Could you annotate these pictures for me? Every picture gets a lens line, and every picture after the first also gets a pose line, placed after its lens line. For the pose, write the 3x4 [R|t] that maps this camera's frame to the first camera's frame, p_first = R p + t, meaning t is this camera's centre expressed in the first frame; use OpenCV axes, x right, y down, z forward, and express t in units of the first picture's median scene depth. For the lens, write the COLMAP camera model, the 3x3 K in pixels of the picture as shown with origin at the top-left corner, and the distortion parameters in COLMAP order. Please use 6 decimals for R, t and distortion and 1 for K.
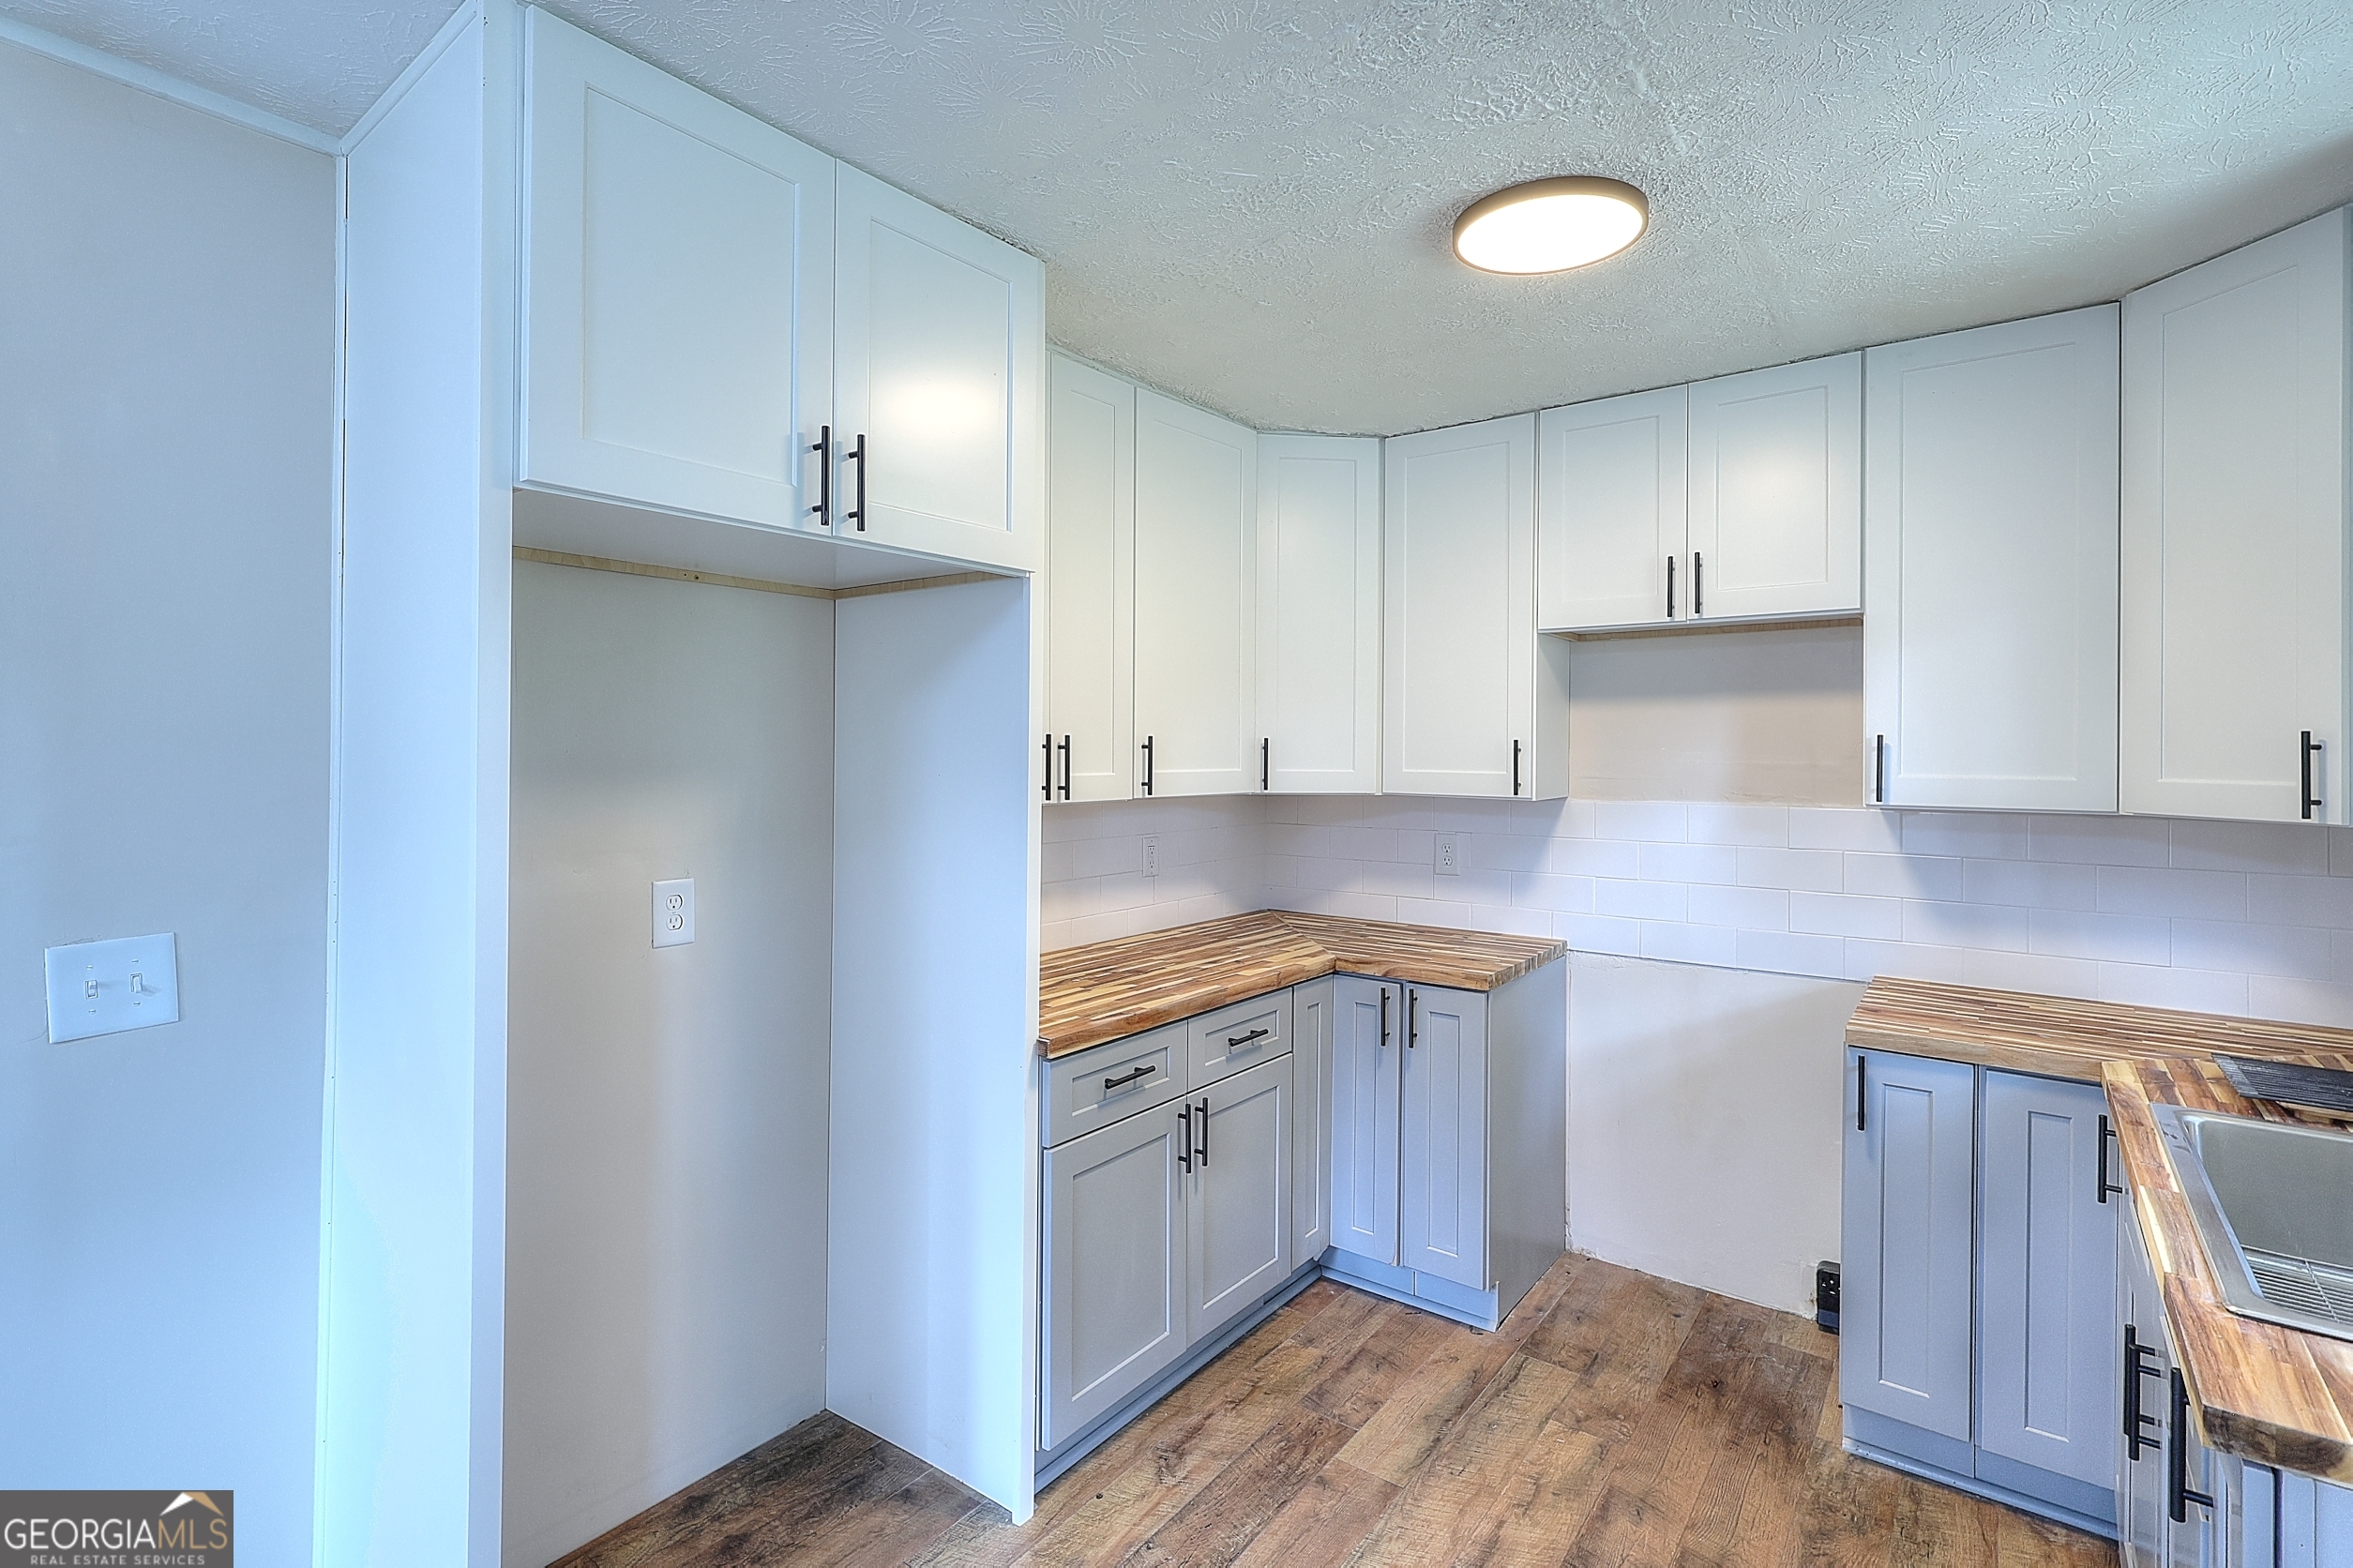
lens RADIAL K [[1101.1, 0, 1163.5], [0, 1101.1, 749.8], [0, 0, 1]] dist [0.000610, 0.000422]
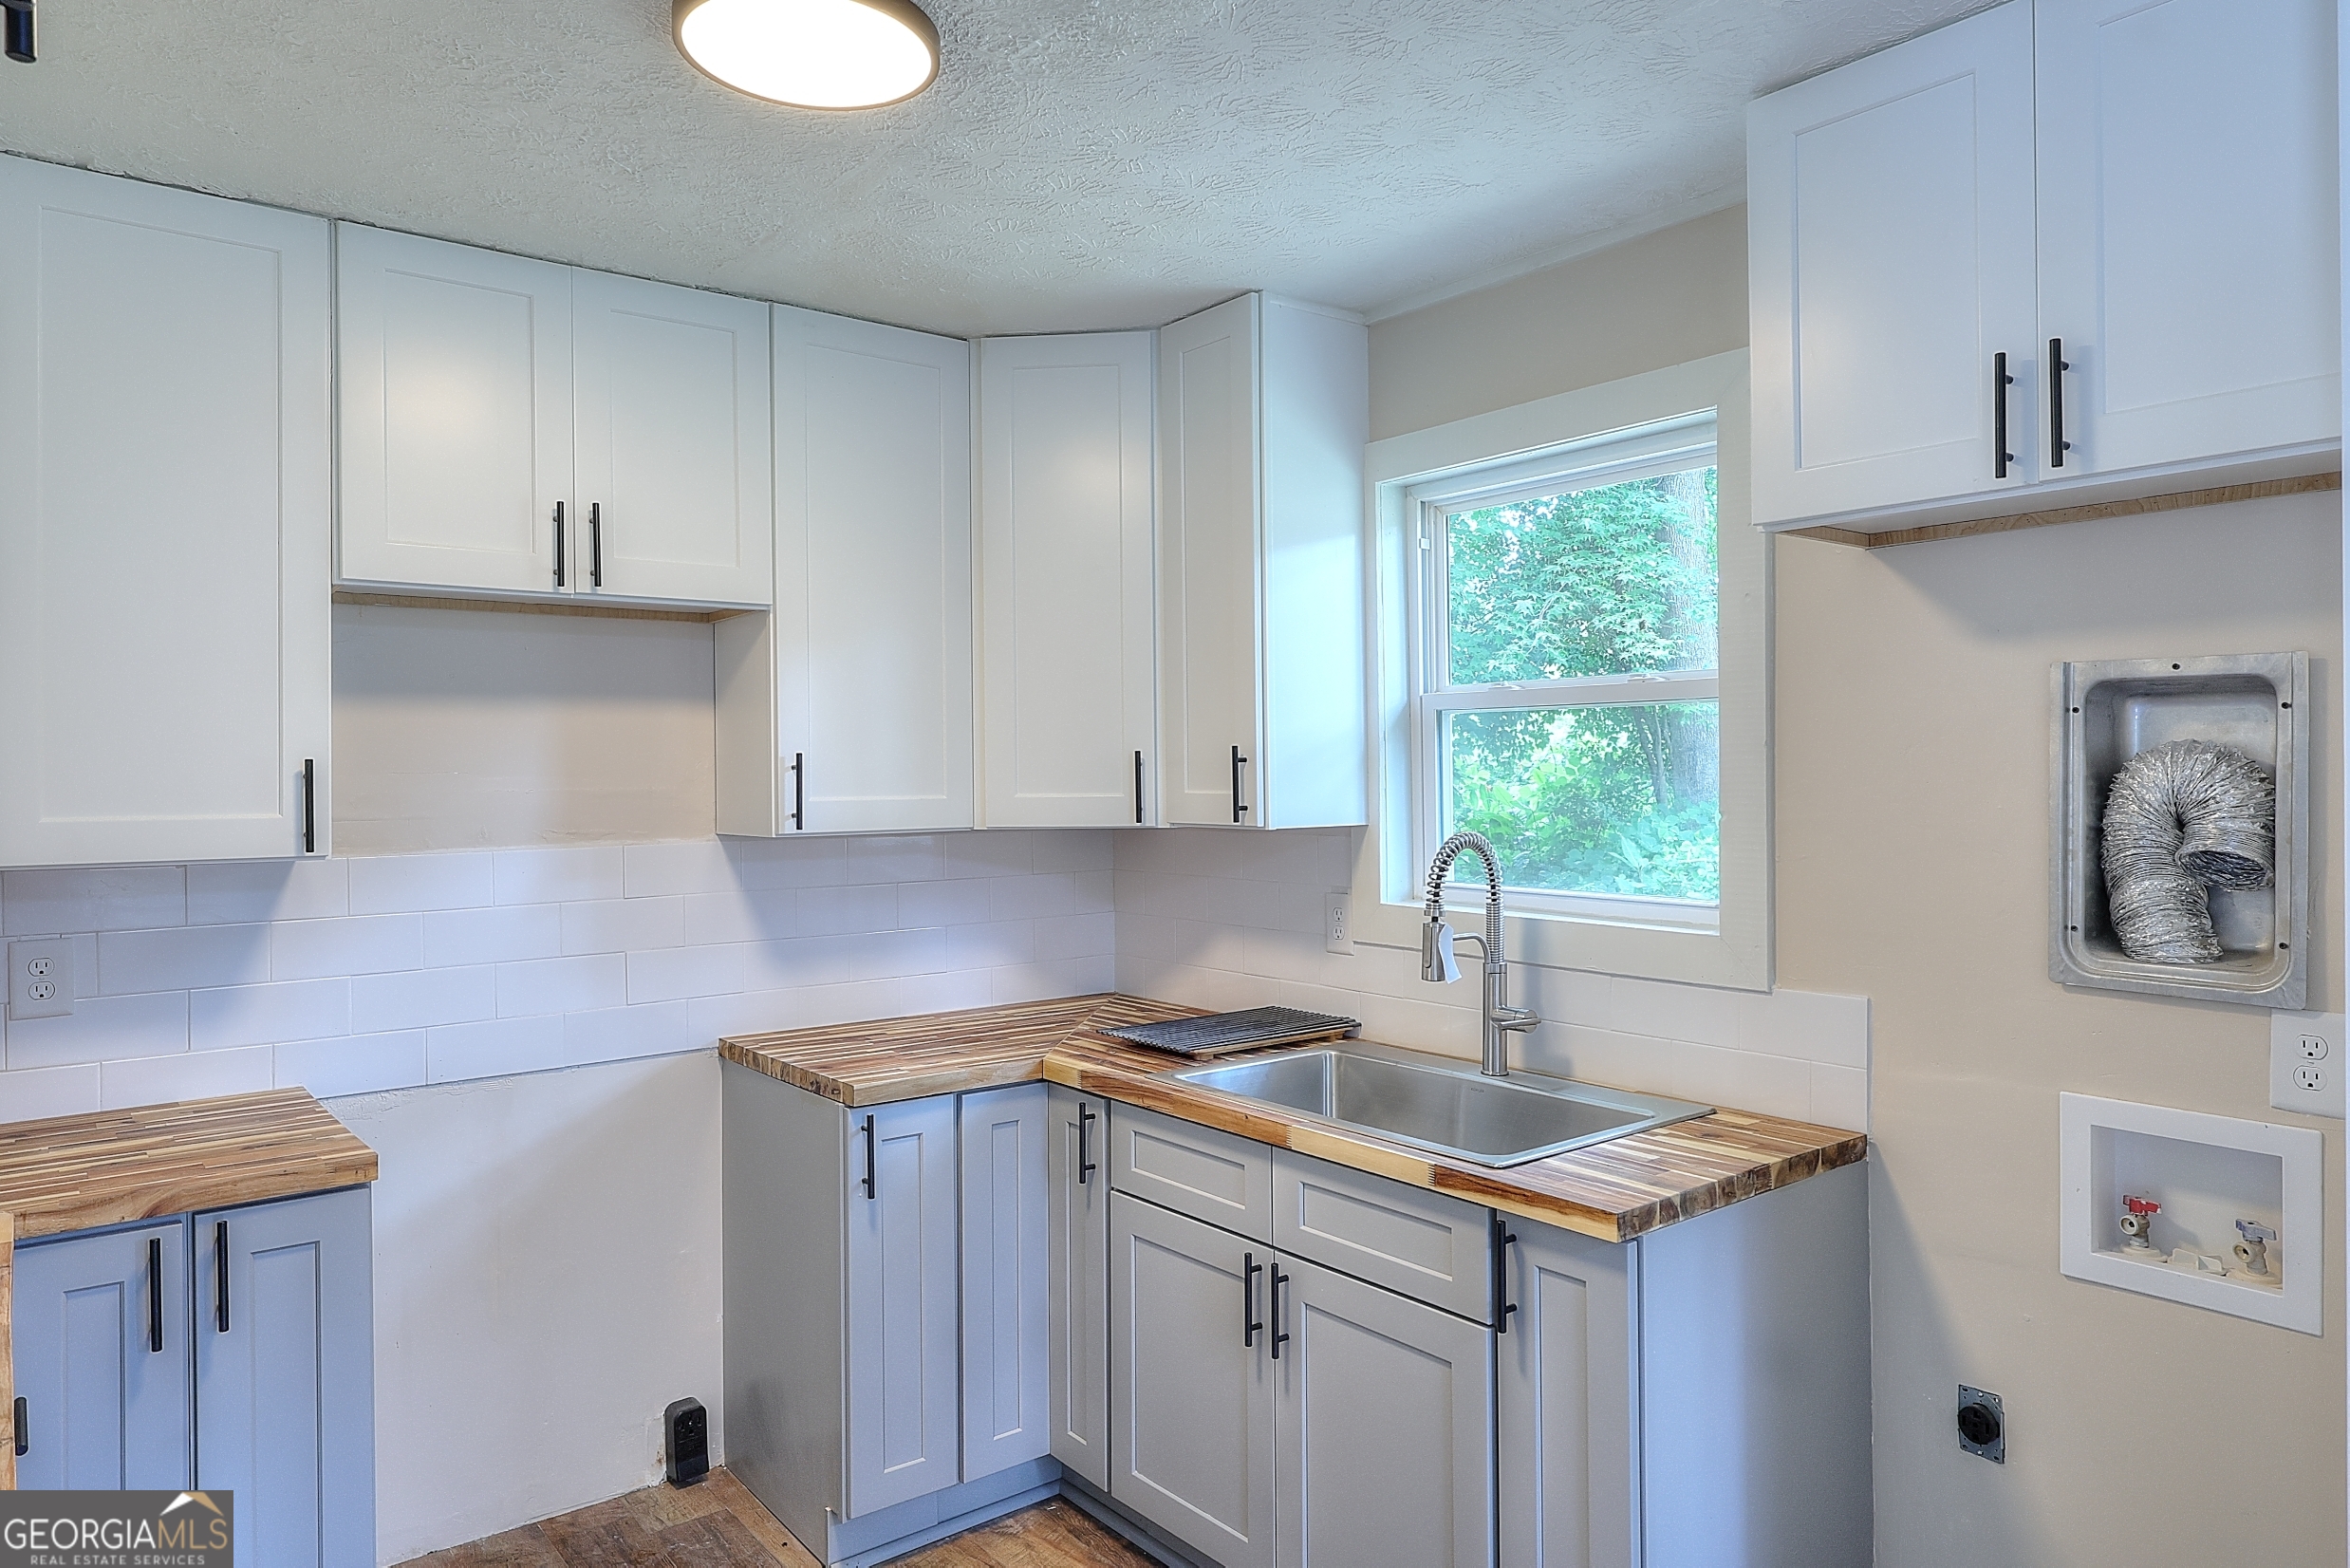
lens RADIAL K [[1489.8, 0, 1175.0], [0, 1489.8, 784.0], [0, 0, 1]] dist [0.009453, 0.002182]
pose [[0.244241, -0.014171, 0.969611, -0.385133], [0.013855, 0.999842, 0.011123, 0.001903], [-0.969616, 0.010717, 0.244398, 0.385370]]
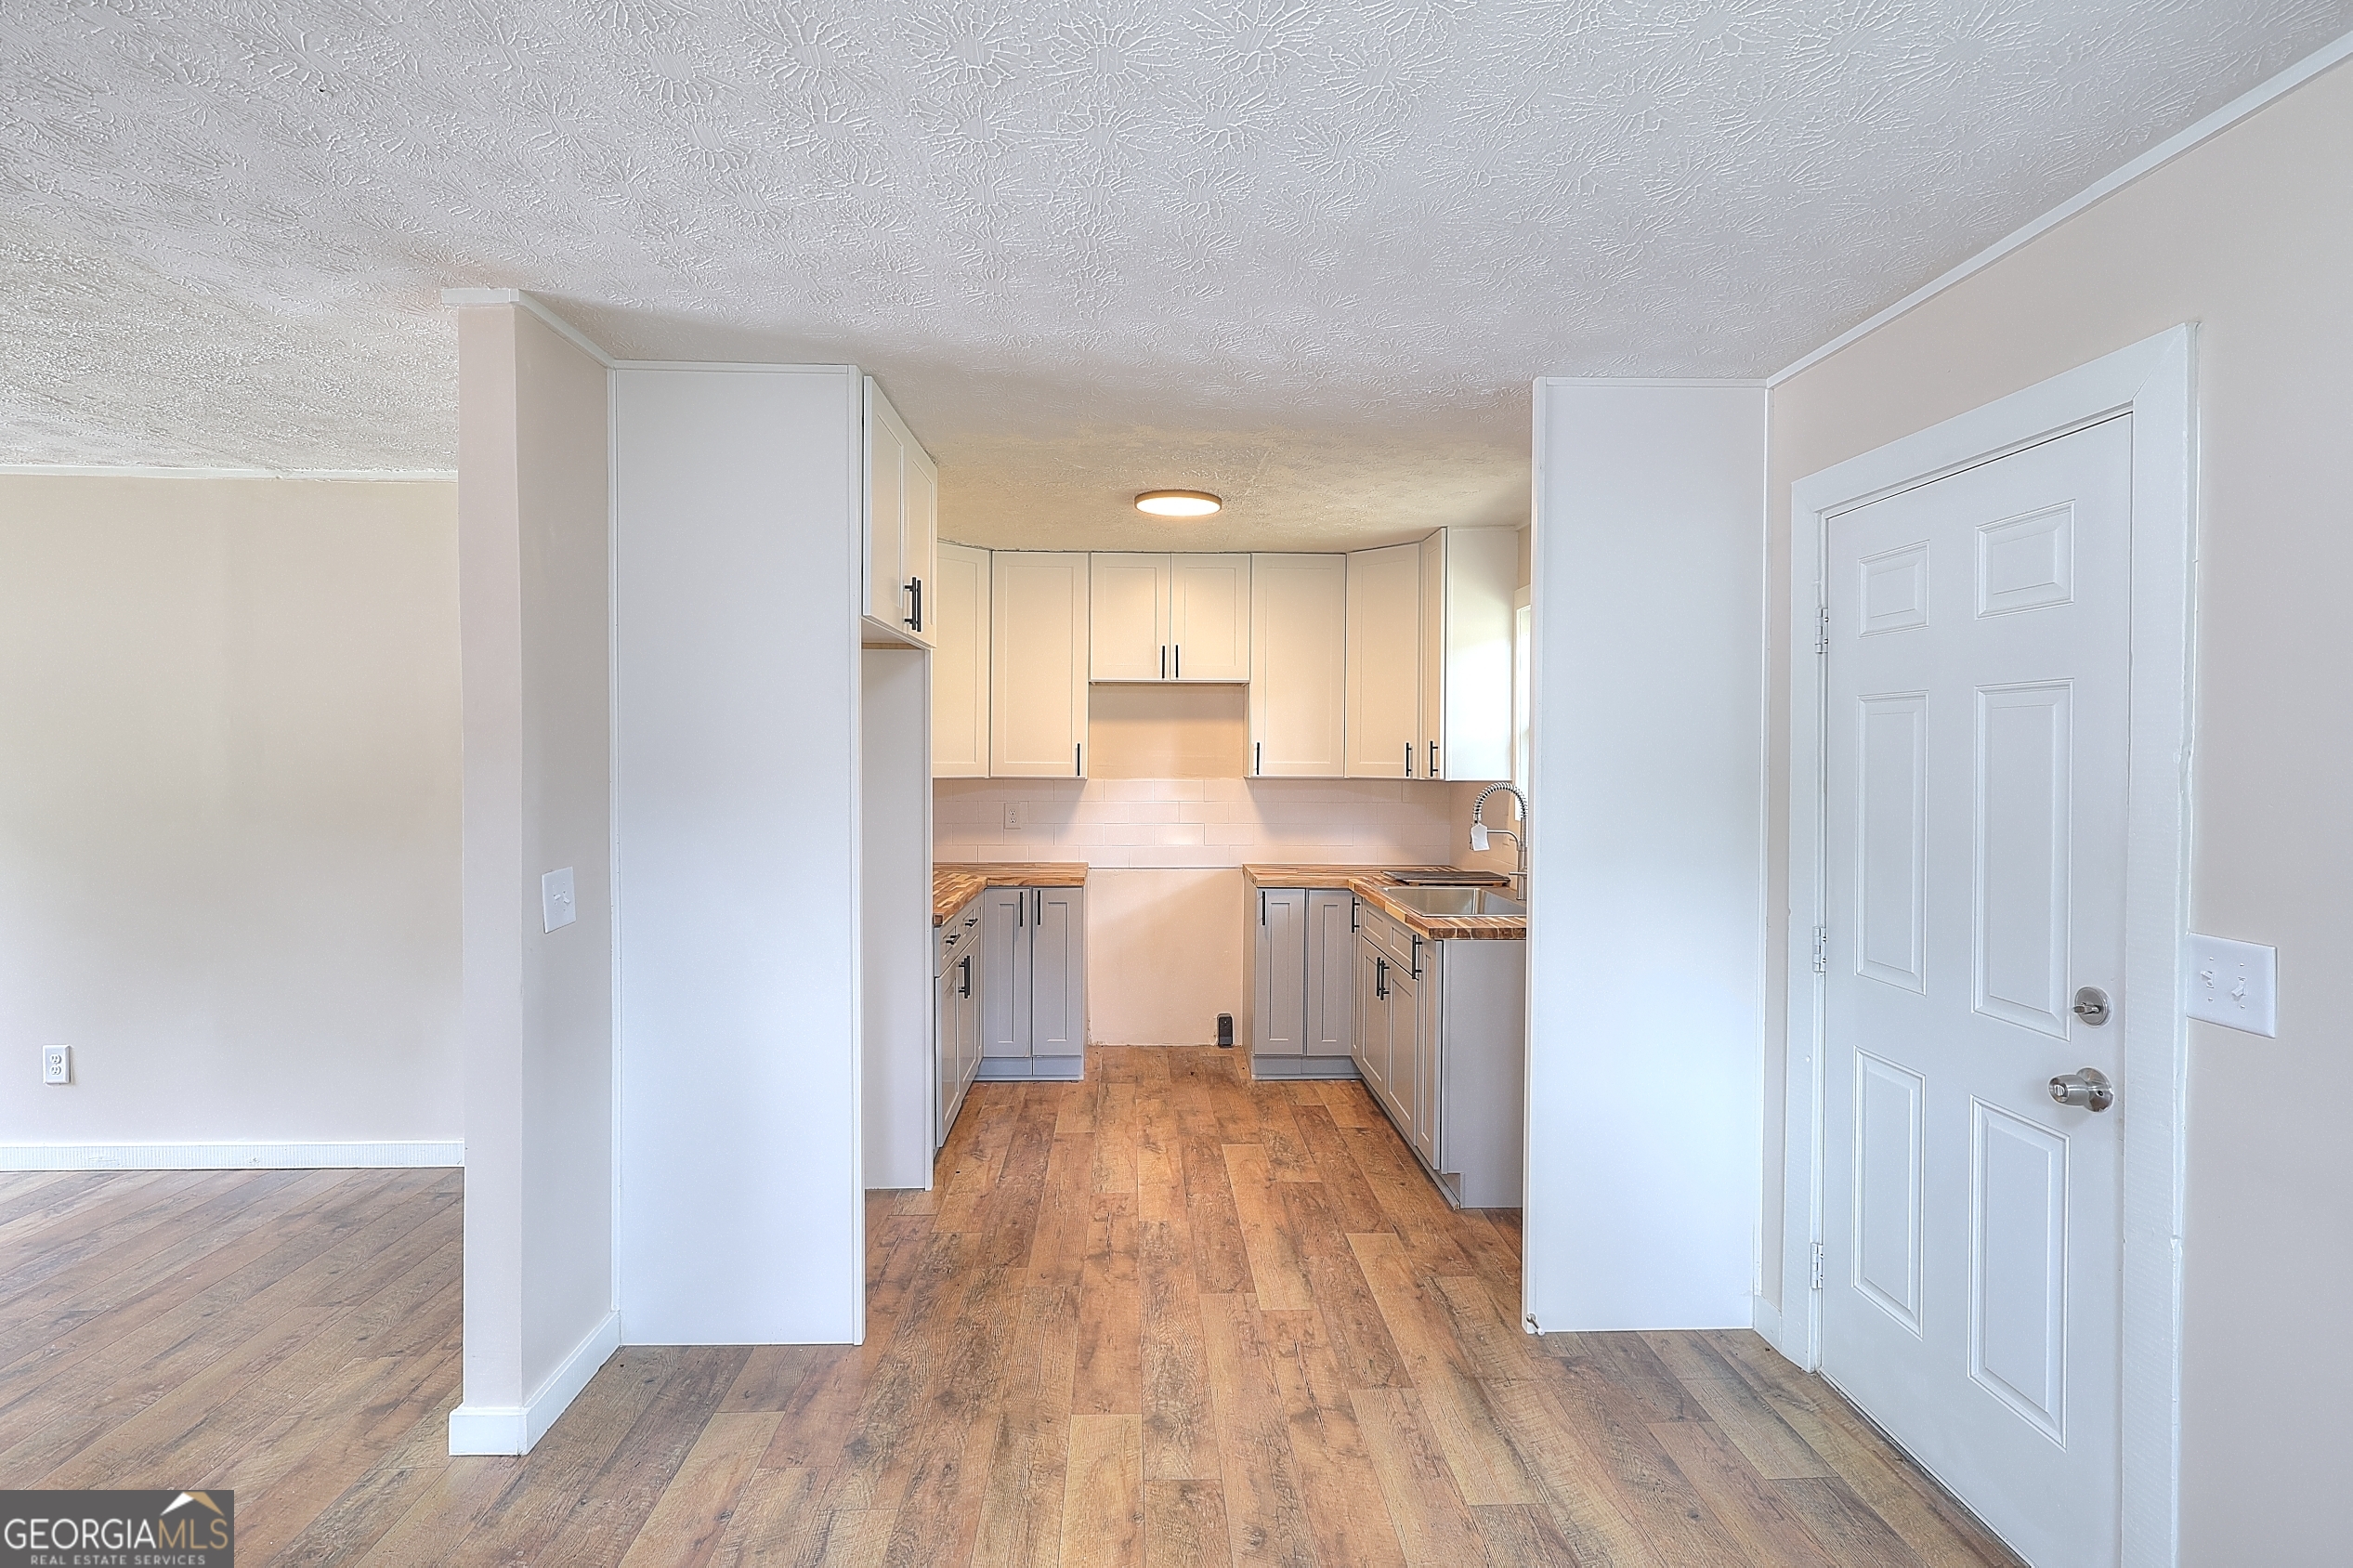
lens RADIAL K [[1091.7, 0, 1174.7], [0, 1091.7, 766.3], [0, 0, 1]] dist [-0.000211, 0.000131]
pose [[0.770435, -0.007306, 0.637477, -0.715825], [-0.000957, 0.999920, 0.012616, 0.005377], [-0.637518, -0.010330, 0.770366, -0.444926]]
